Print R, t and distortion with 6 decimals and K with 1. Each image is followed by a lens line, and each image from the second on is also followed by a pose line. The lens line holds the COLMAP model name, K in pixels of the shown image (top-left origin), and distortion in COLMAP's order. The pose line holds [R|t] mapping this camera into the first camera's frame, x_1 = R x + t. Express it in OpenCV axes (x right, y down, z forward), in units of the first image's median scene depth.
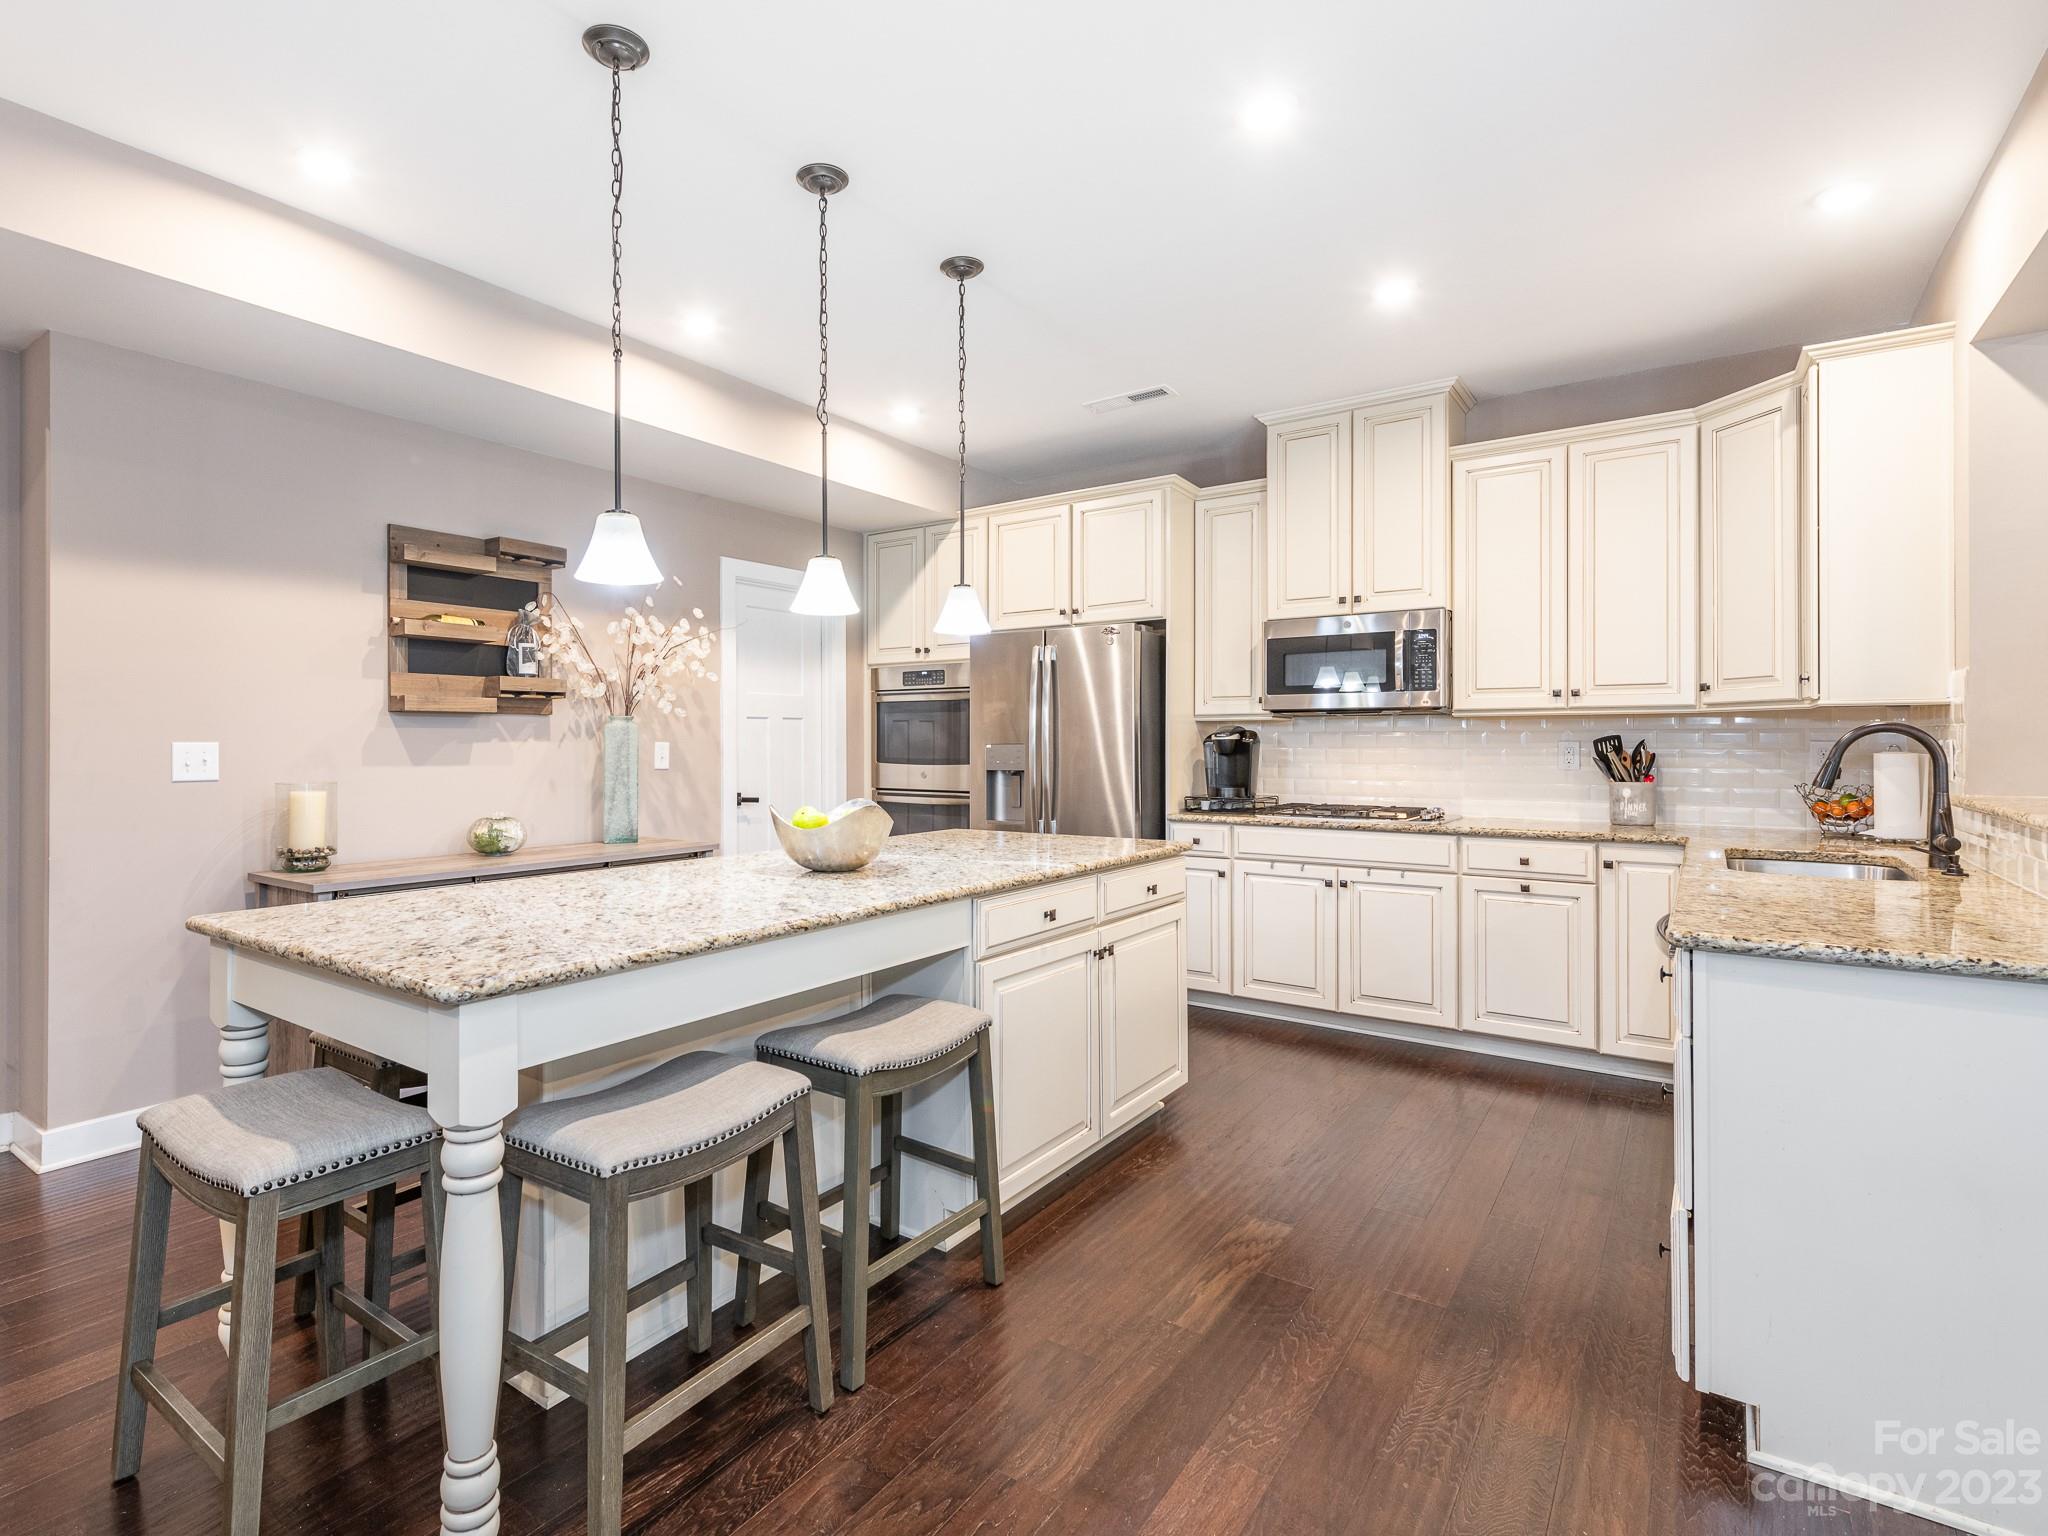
lens RADIAL K [[976.3, 0, 955.5], [0, 976.3, 746.2], [0, 0, 1]] dist [0.003923, 0.000595]
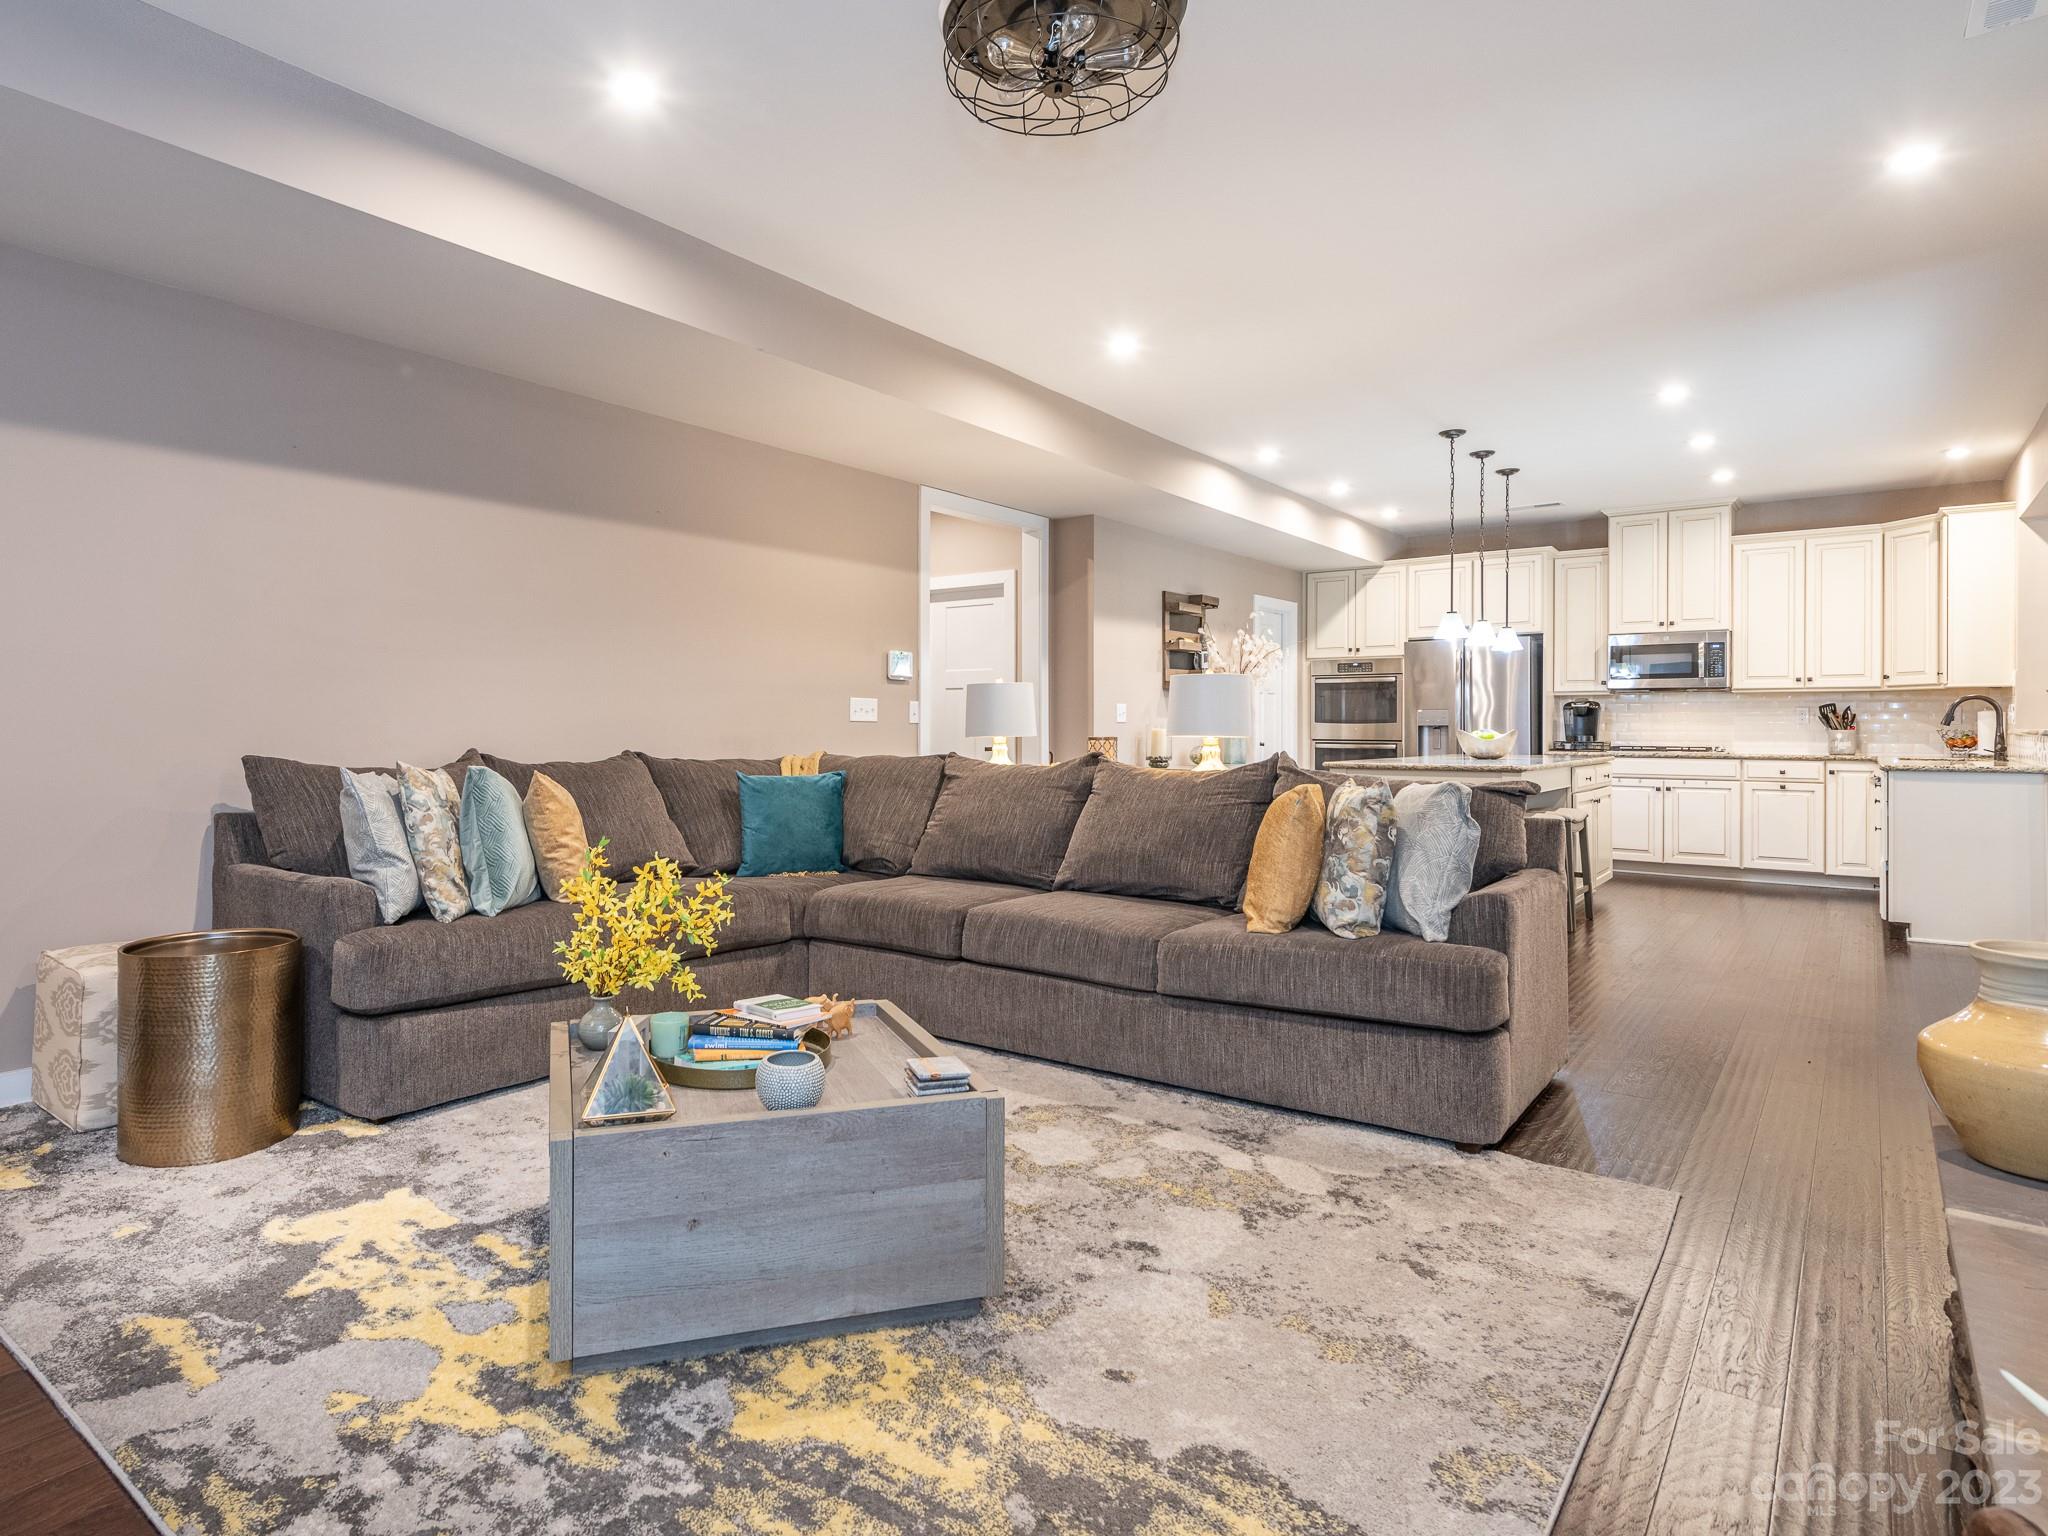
lens RADIAL K [[1115.8, 0, 912.2], [0, 1115.8, 728.3], [0, 0, 1]] dist [0.001932, -0.001852]
pose [[0.998673, 0.003207, -0.051400, -0.880760], [-0.003177, 0.999995, 0.000667, 0.037693], [0.051402, -0.000503, 0.998678, -1.097911]]
